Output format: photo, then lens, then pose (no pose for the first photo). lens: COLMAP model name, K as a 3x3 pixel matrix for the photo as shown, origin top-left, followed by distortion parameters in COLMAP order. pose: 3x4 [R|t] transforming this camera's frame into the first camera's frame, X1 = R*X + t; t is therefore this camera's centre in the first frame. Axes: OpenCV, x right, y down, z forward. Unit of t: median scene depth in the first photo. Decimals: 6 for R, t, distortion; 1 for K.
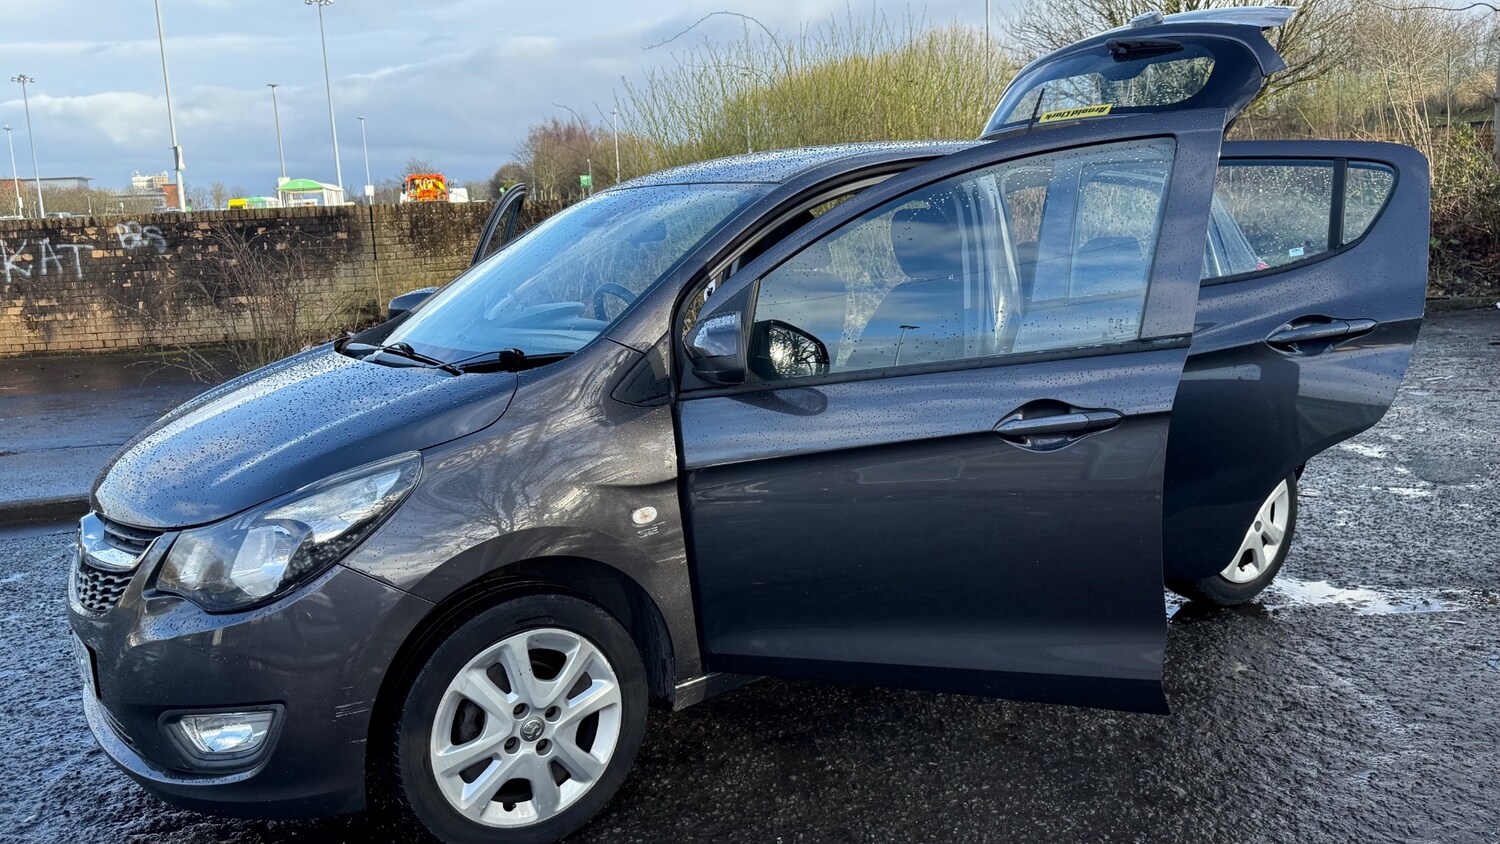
lens RADIAL K [[1228.5, 0, 732.1], [0, 1228.5, 404.1], [0, 0, 1]] dist [0.107598, -0.213037]
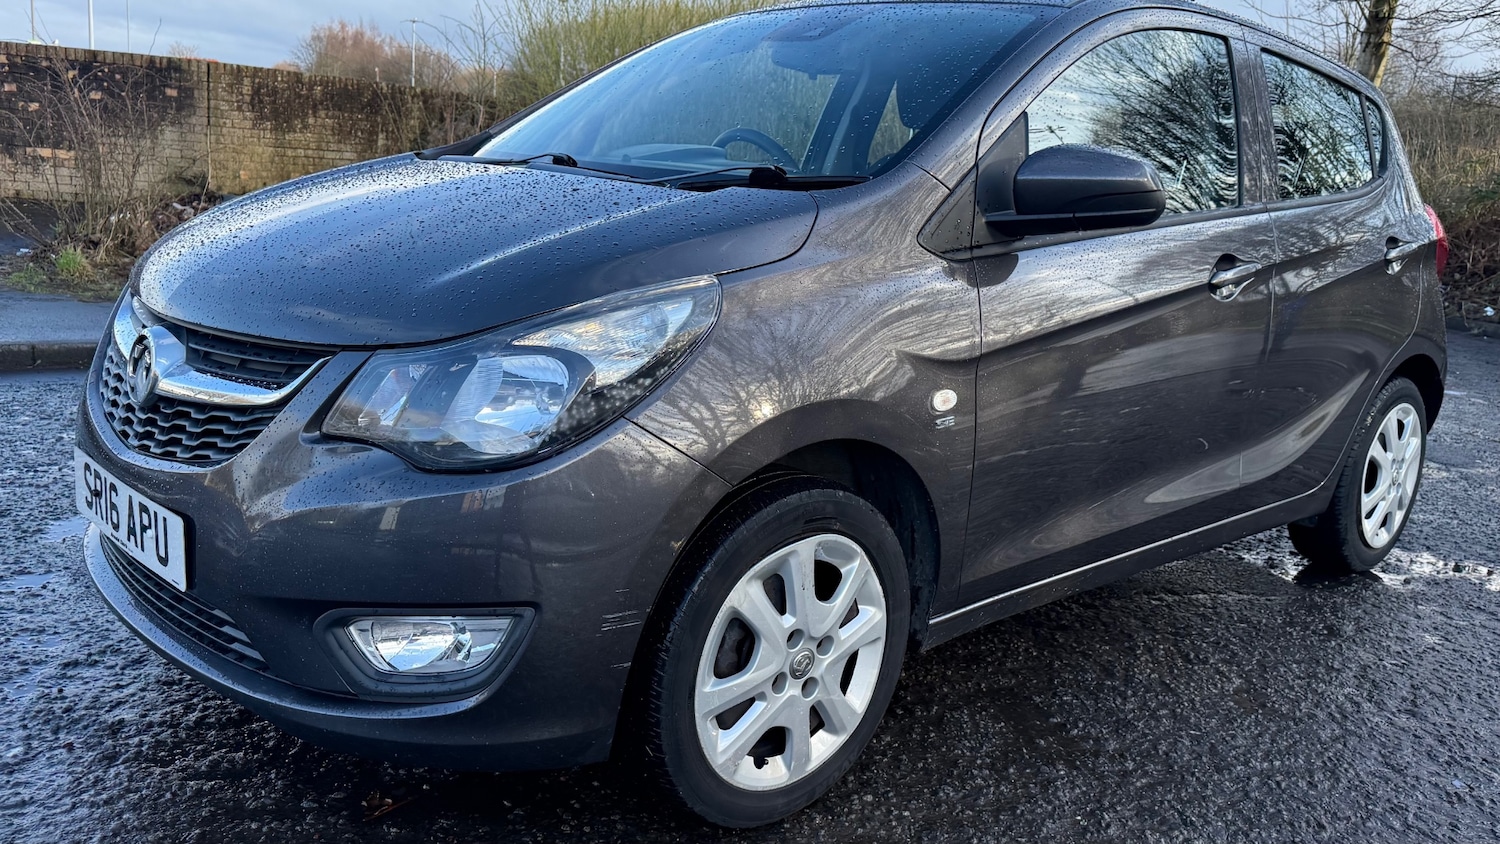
lens RADIAL K [[1238.3, 0, 730.6], [0, 1238.3, 421.2], [0, 0, 1]] dist [0.115621, -0.267676]
pose [[0.978337, 0.088677, 0.187067, -0.347586], [-0.097898, 0.994367, 0.040629, 0.085963], [-0.182410, -0.058062, 0.981507, 0.263381]]
